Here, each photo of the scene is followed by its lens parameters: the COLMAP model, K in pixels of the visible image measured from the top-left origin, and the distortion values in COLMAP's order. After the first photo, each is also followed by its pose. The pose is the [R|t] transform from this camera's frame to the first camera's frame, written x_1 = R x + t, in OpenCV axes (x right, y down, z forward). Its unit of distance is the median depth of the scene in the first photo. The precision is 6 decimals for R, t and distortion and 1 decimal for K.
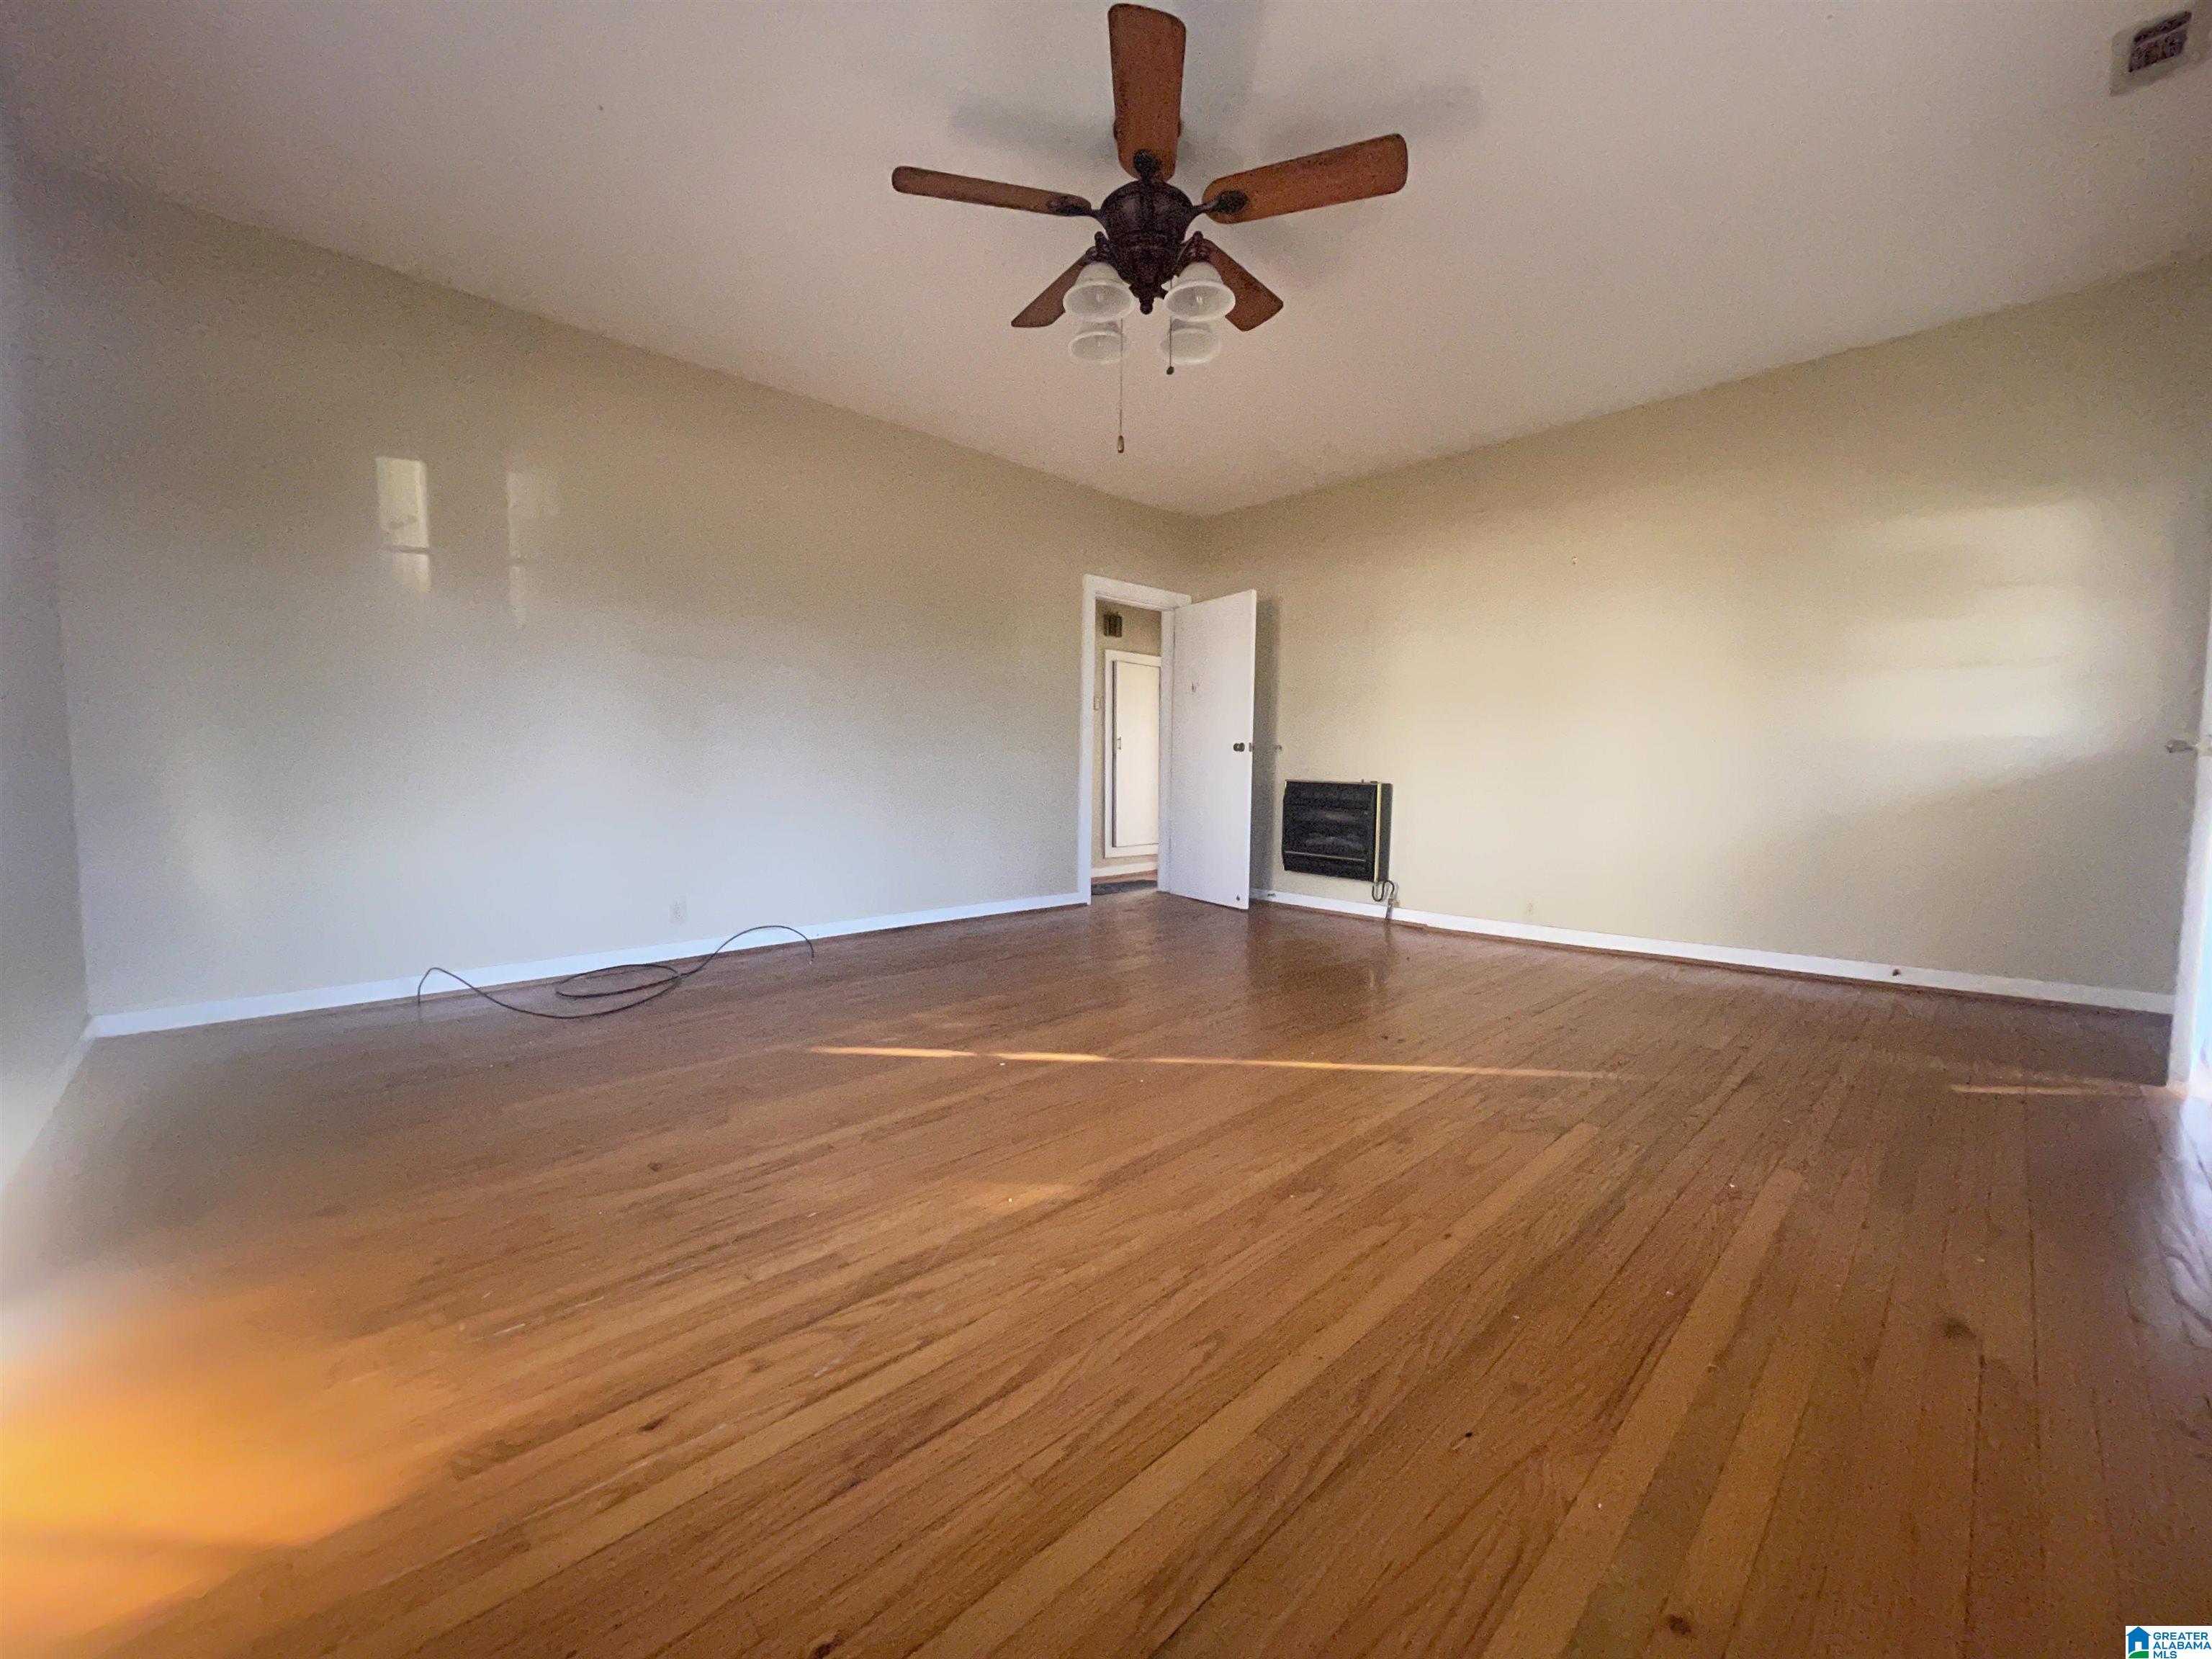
lens RADIAL K [[893.0, 0, 1102.9], [0, 893.0, 816.7], [0, 0, 1]] dist [-0.001591, 0.000058]
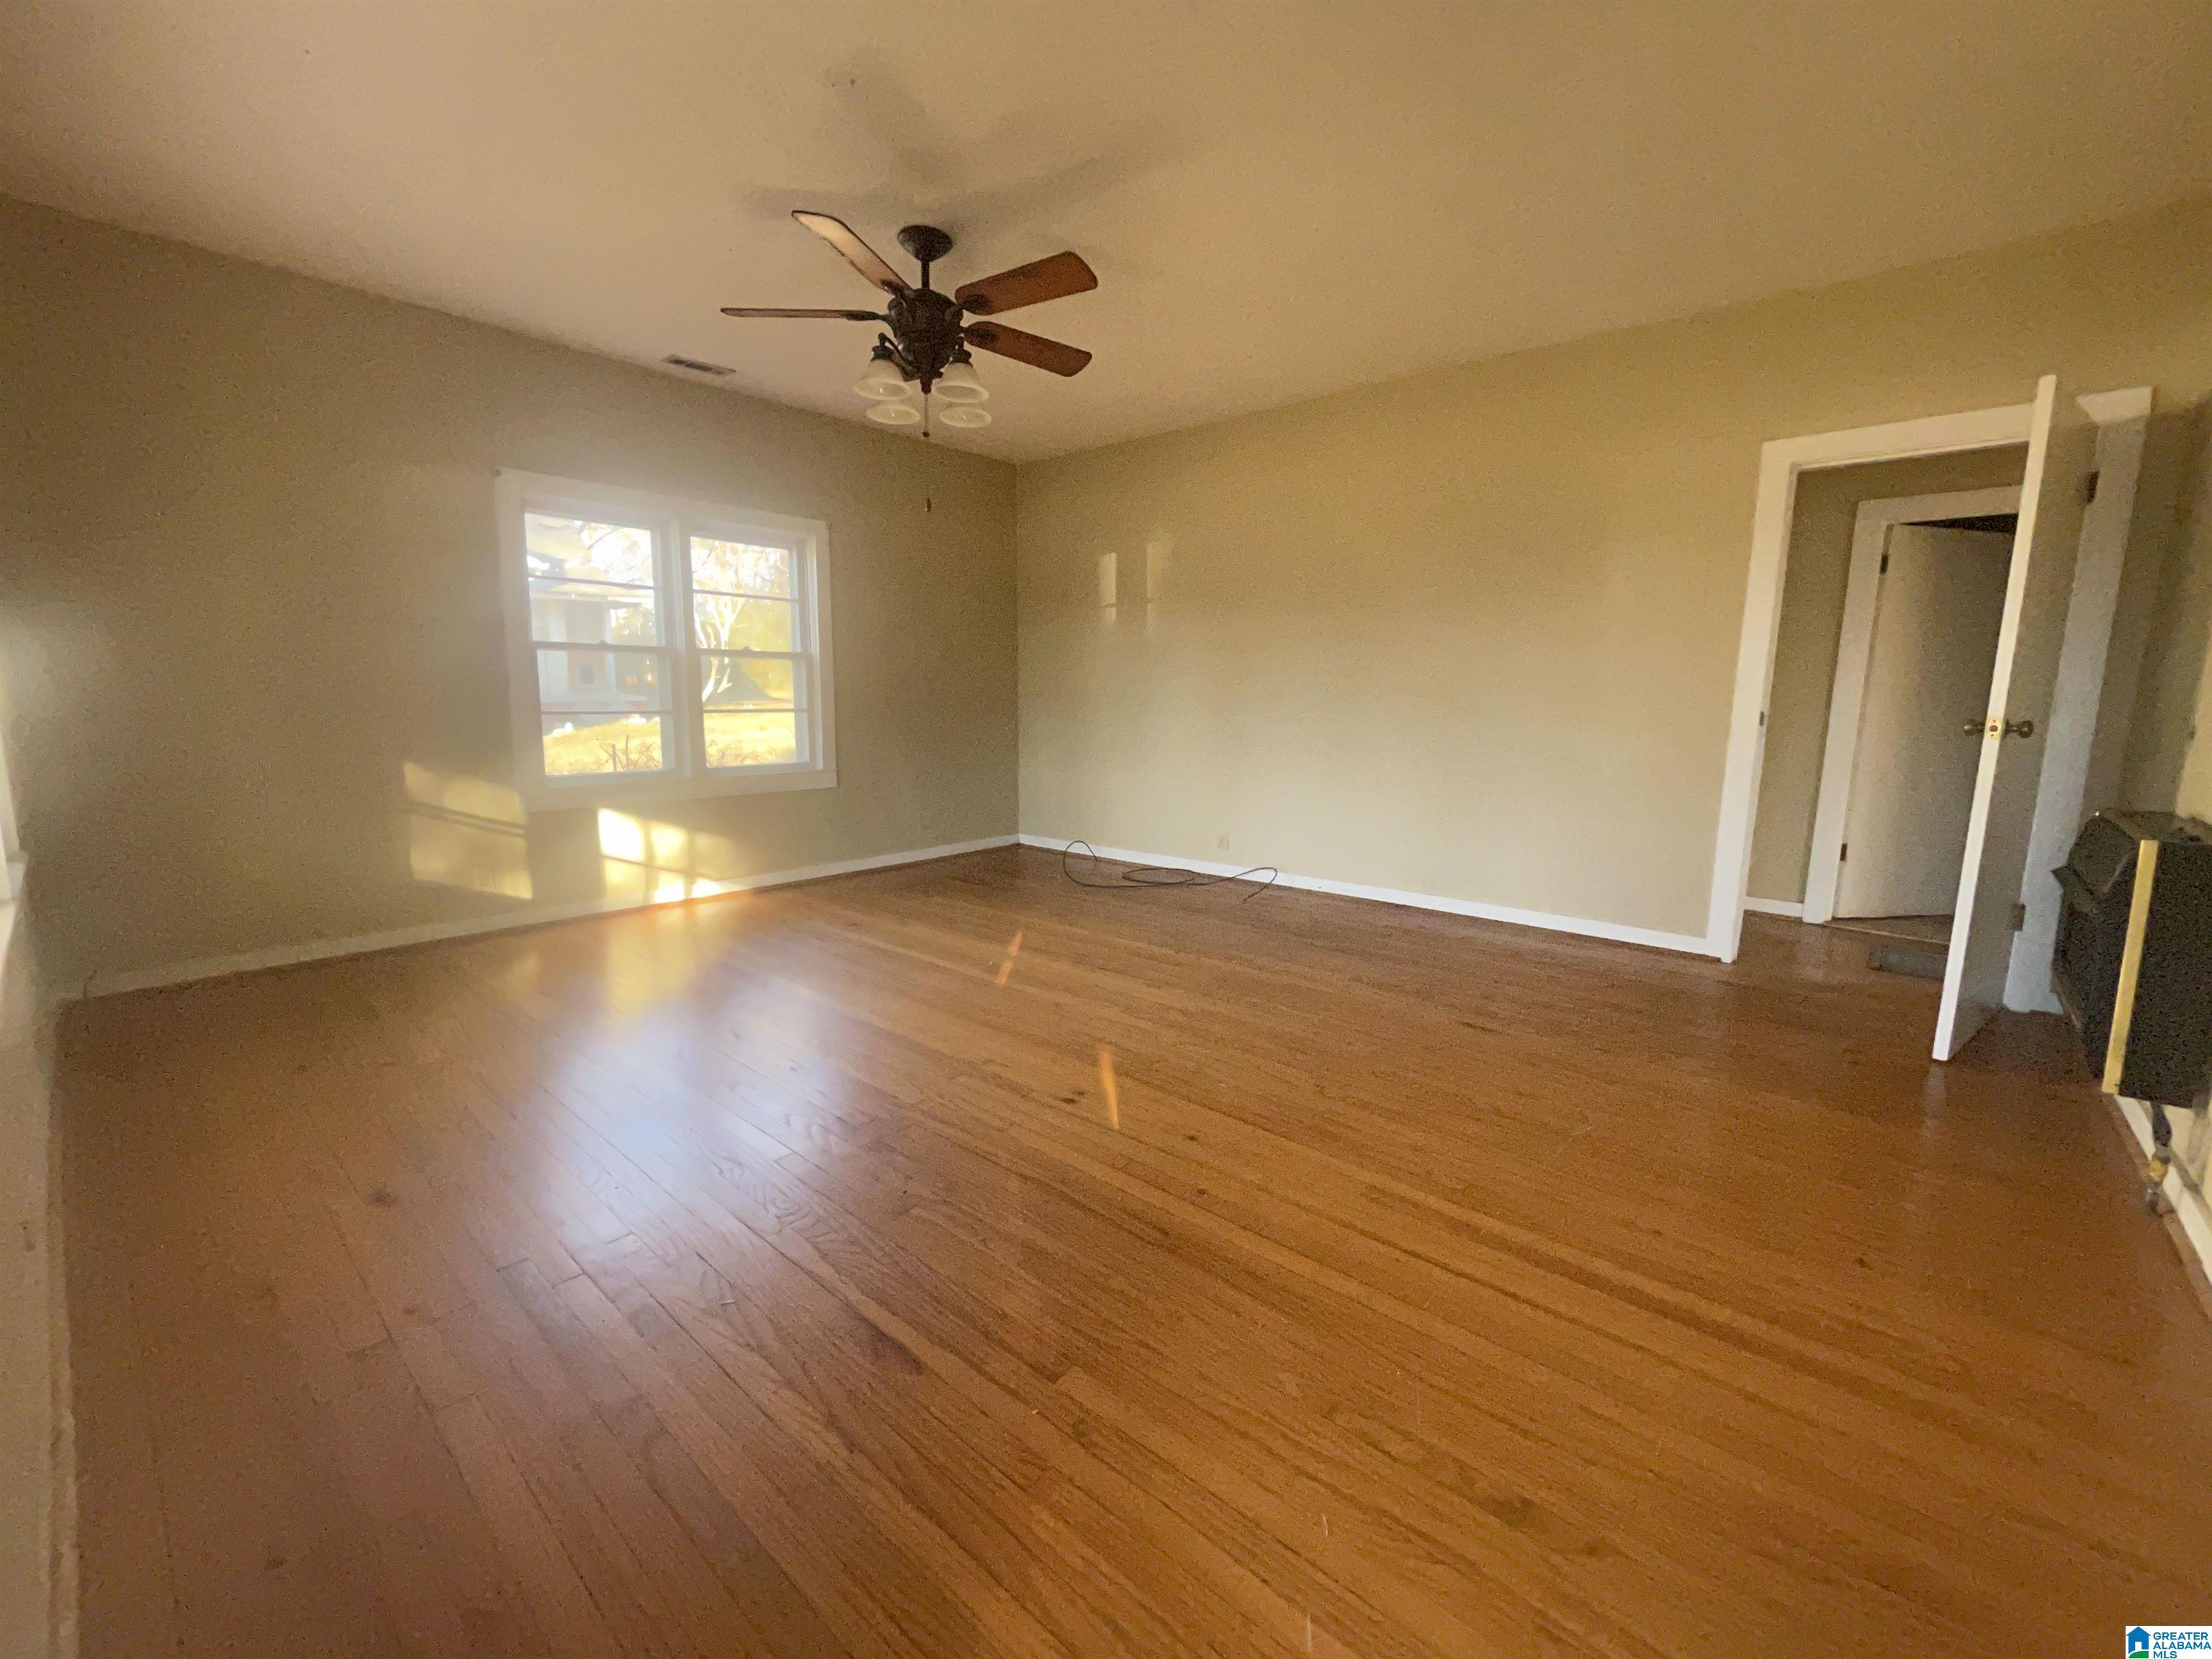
lens RADIAL K [[889.1, 0, 1109.1], [0, 889.1, 836.7], [0, 0, 1]] dist [-0.000214, 0.000051]
pose [[0.078043, 0.157174, -0.984482, 0.914172], [-0.059259, 0.986480, 0.152795, -0.104606], [0.995187, 0.046414, 0.086302, 0.777468]]
